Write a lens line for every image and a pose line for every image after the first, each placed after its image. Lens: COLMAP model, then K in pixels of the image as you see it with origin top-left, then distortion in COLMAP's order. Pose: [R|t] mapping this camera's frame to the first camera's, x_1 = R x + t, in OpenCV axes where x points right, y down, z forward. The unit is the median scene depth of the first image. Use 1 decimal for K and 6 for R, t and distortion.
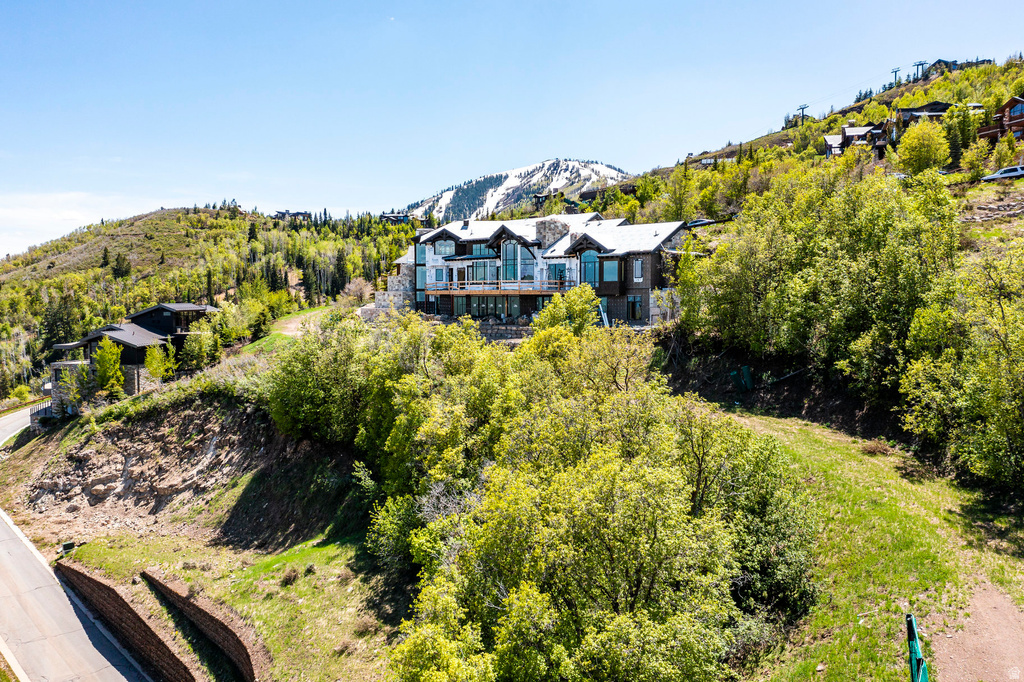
lens RADIAL K [[809.8, 0, 512.1], [0, 809.8, 341.7], [0, 0, 1]] dist [-0.011246, -0.000263]
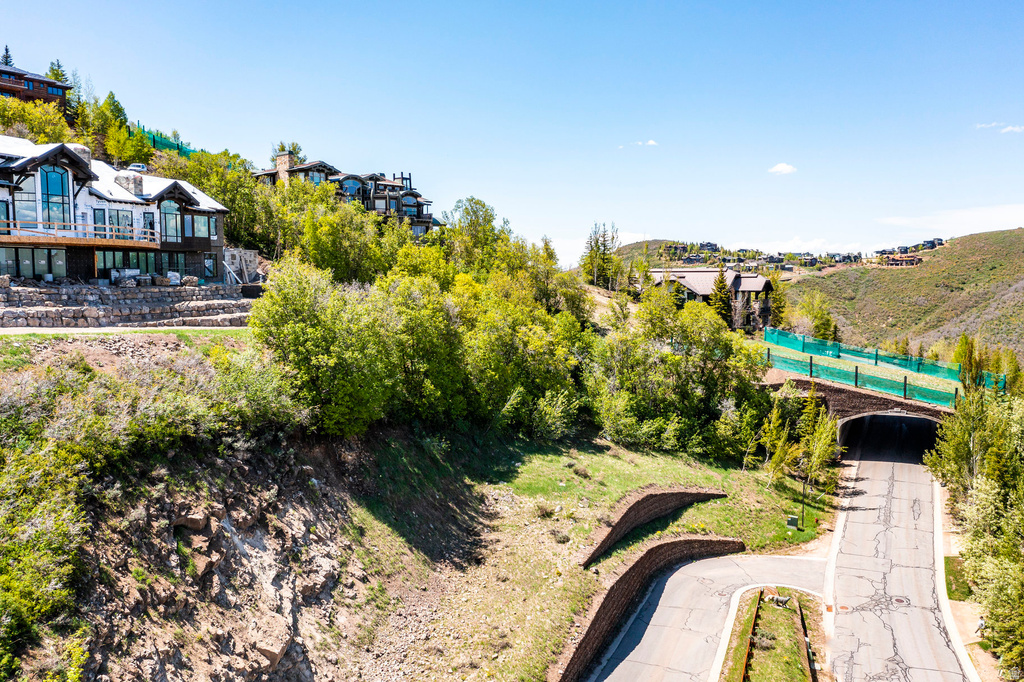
lens RADIAL K [[811.4, 0, 513.2], [0, 811.4, 342.4], [0, 0, 1]] dist [-0.010262, 0.001489]
pose [[-0.420612, -0.073030, 0.904297, -0.843331], [0.055753, 0.992790, 0.106108, -0.029872], [-0.905526, 0.095048, -0.413507, 0.998831]]
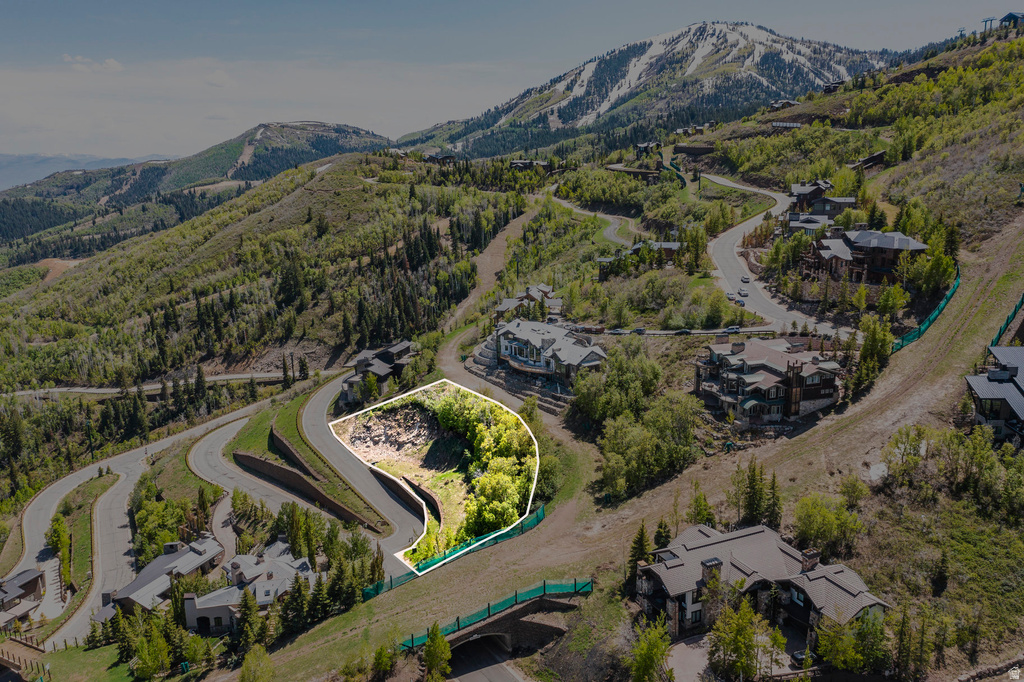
lens RADIAL K [[808.0, 0, 511.5], [0, 808.0, 340.3], [0, 0, 1]] dist [-0.005194, -0.001019]
pose [[0.983550, 0.020955, -0.179415, 0.393176], [0.009488, 0.985884, 0.167161, -0.572207], [0.180386, -0.166113, 0.969468, -1.429223]]
